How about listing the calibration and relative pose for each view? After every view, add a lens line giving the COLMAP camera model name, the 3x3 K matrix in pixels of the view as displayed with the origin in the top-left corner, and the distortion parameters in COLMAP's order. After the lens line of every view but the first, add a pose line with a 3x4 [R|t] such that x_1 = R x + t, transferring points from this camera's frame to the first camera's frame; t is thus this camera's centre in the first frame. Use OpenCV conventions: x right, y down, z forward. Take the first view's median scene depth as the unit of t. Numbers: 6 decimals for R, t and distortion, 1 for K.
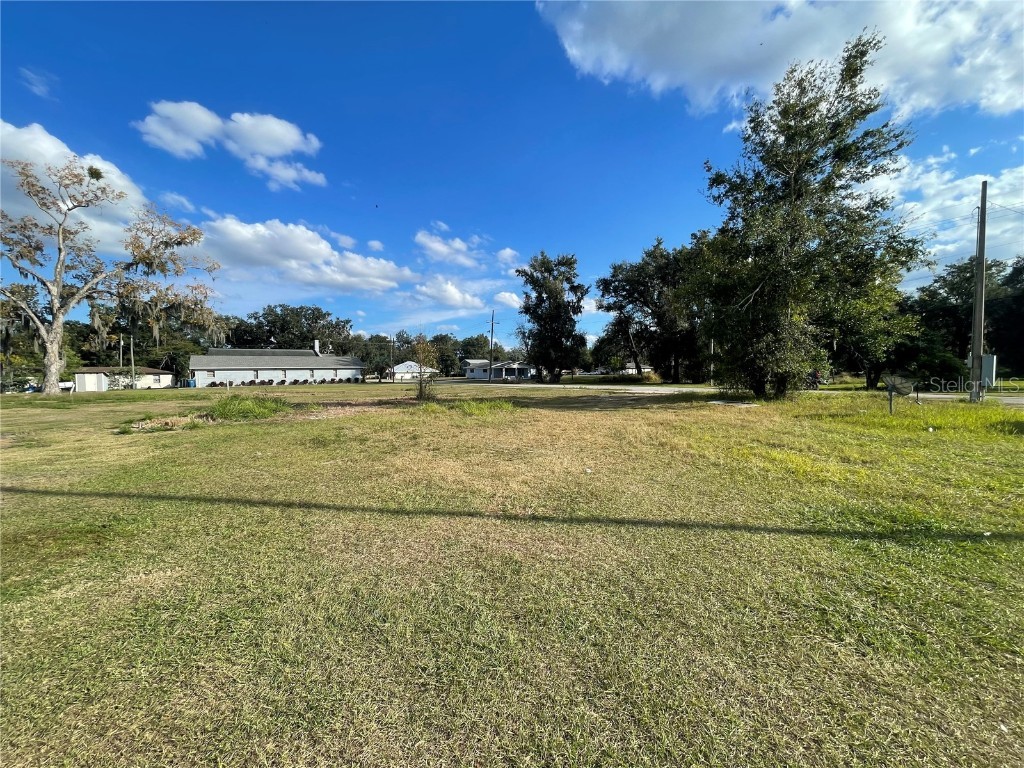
lens RADIAL K [[419.6, 0, 508.7], [0, 419.6, 405.2], [0, 0, 1]] dist [0.002675, -0.000426]
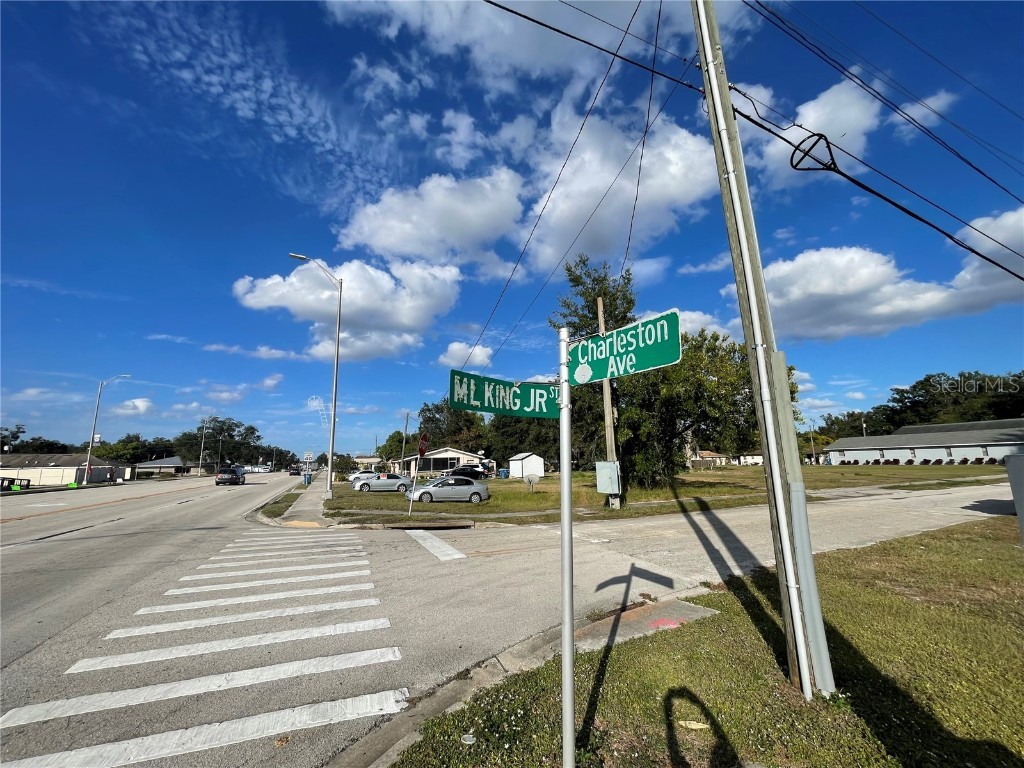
lens RADIAL K [[419.6, 0, 512.3], [0, 419.6, 373.1], [0, 0, 1]] dist [0.002675, -0.000426]
pose [[-0.176856, -0.183315, -0.967015, 0.610988], [-0.046627, 0.982960, -0.177810, -0.041202], [0.983132, 0.013642, -0.182389, 0.270294]]
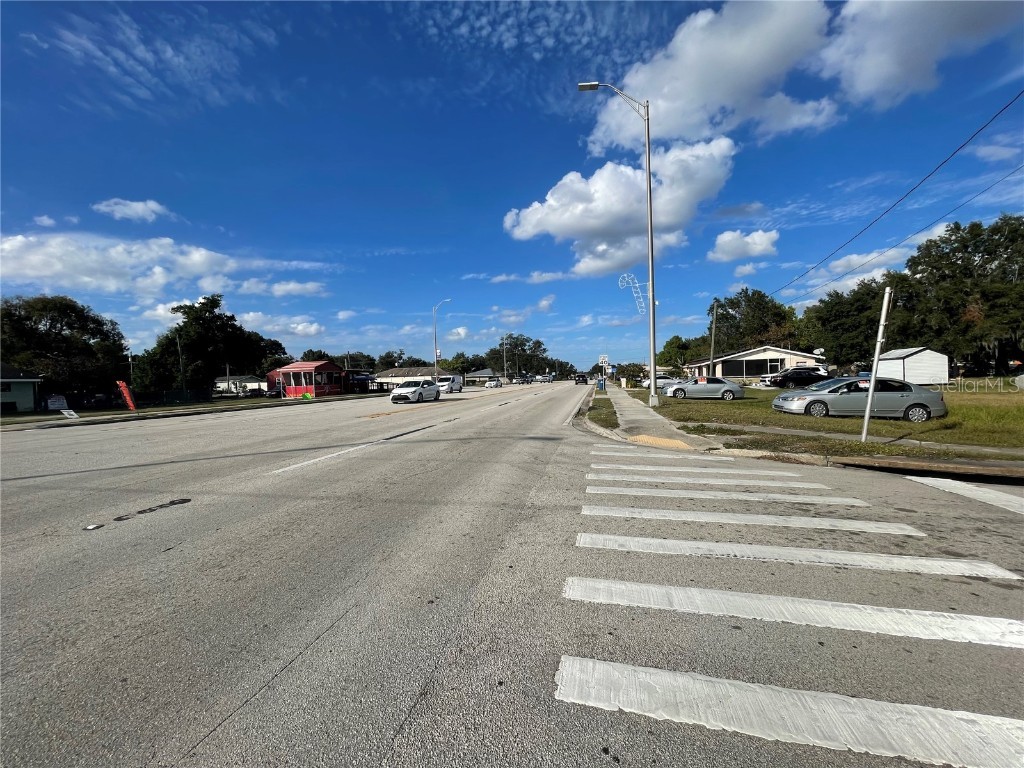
lens RADIAL K [[419.6, 0, 500.4], [0, 419.6, 363.4], [0, 0, 1]] dist [0.002675, -0.000426]
pose [[-0.726346, 0.013840, -0.687189, 0.534621], [-0.005812, 0.999638, 0.026276, -0.026464], [0.687304, 0.023080, -0.726003, 0.180266]]
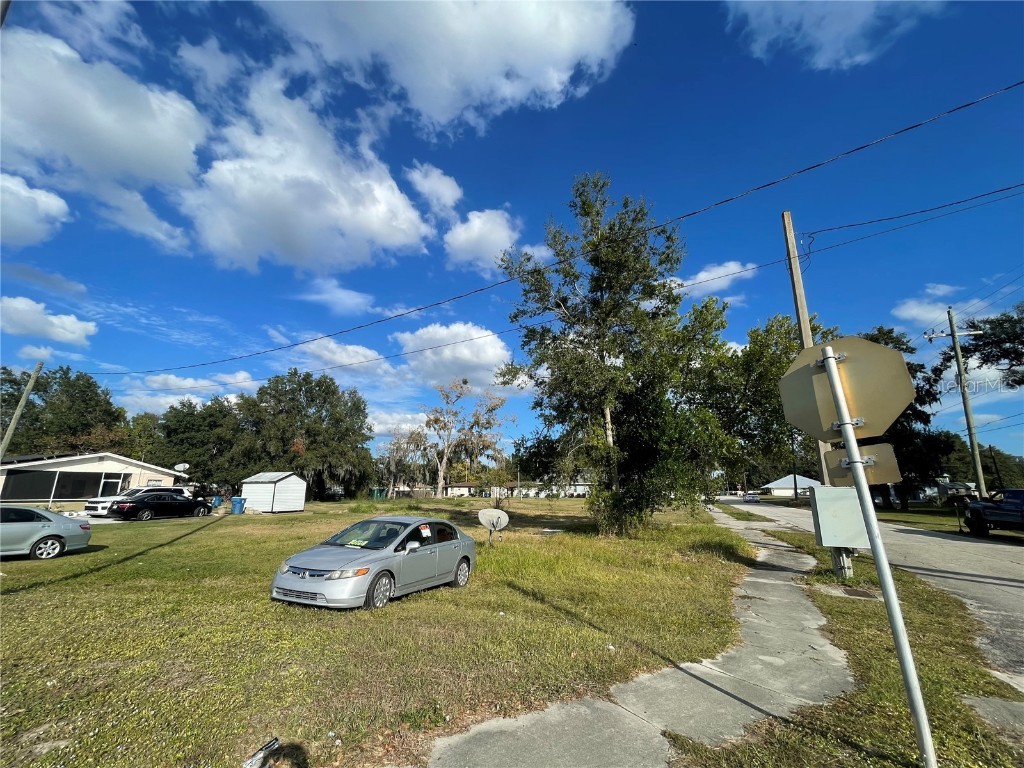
lens RADIAL K [[419.6, 0, 506.5], [0, 419.6, 398.1], [0, 0, 1]] dist [0.002675, -0.000426]
pose [[0.552136, -0.156822, -0.818873, 0.374030], [-0.076095, 0.968574, -0.236800, -0.022142], [0.830274, 0.193058, 0.522851, 0.095165]]
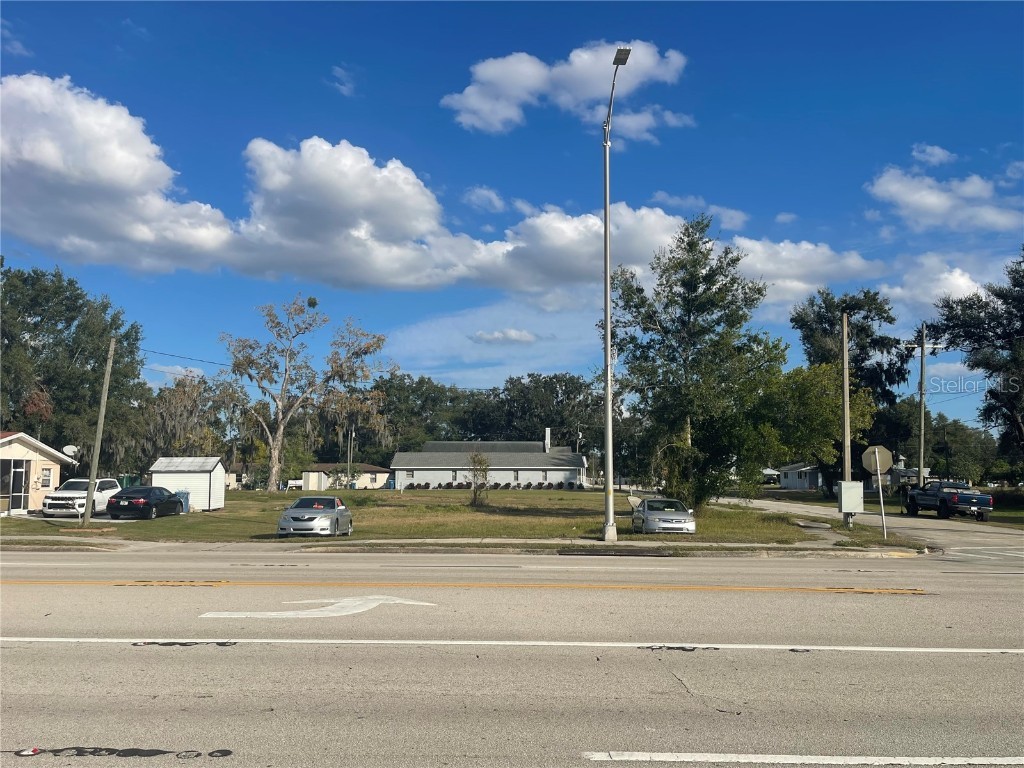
lens RADIAL K [[840.7, 0, 507.7], [0, 840.7, 439.1], [0, 0, 1]] dist [0.038480, 0.002544]
pose [[0.815754, -0.004803, -0.578379, 0.442941], [-0.059263, 0.994009, -0.091839, 0.001570], [0.575355, 0.109194, 0.810582, -0.295189]]
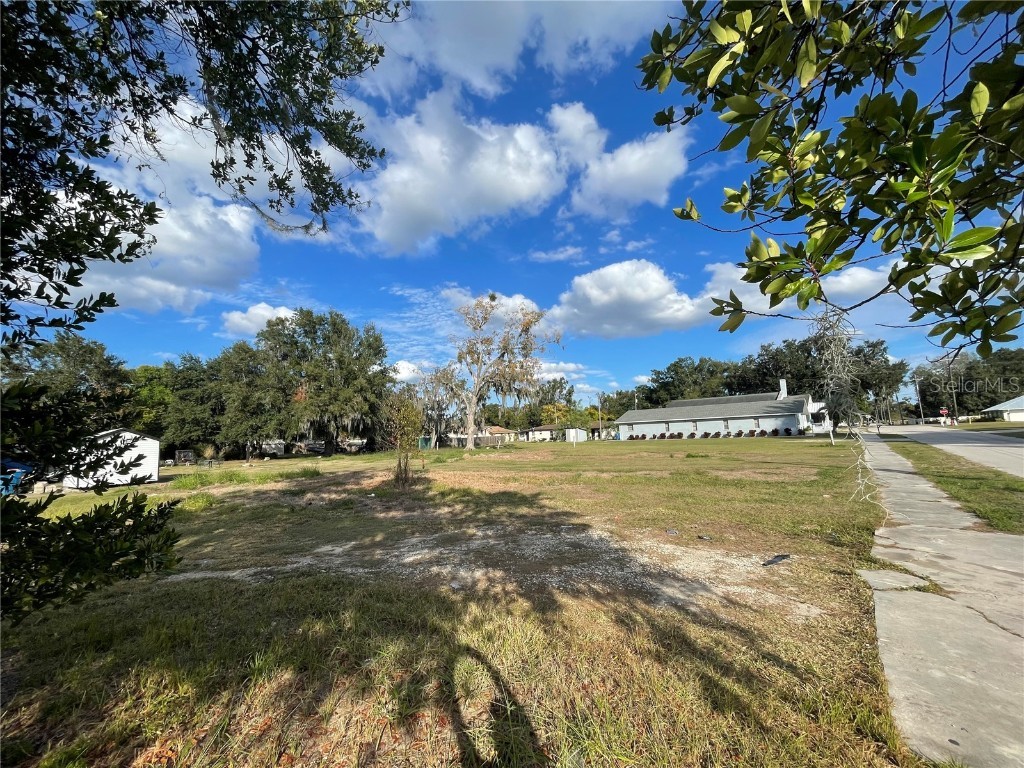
lens RADIAL K [[419.6, 0, 509.0], [0, 419.6, 366.7], [0, 0, 1]] dist [0.002675, -0.000426]
pose [[0.273938, -0.144948, -0.950762, 0.240483], [-0.036170, 0.986326, -0.160791, -0.041050], [0.961067, 0.078436, 0.264949, 0.369210]]
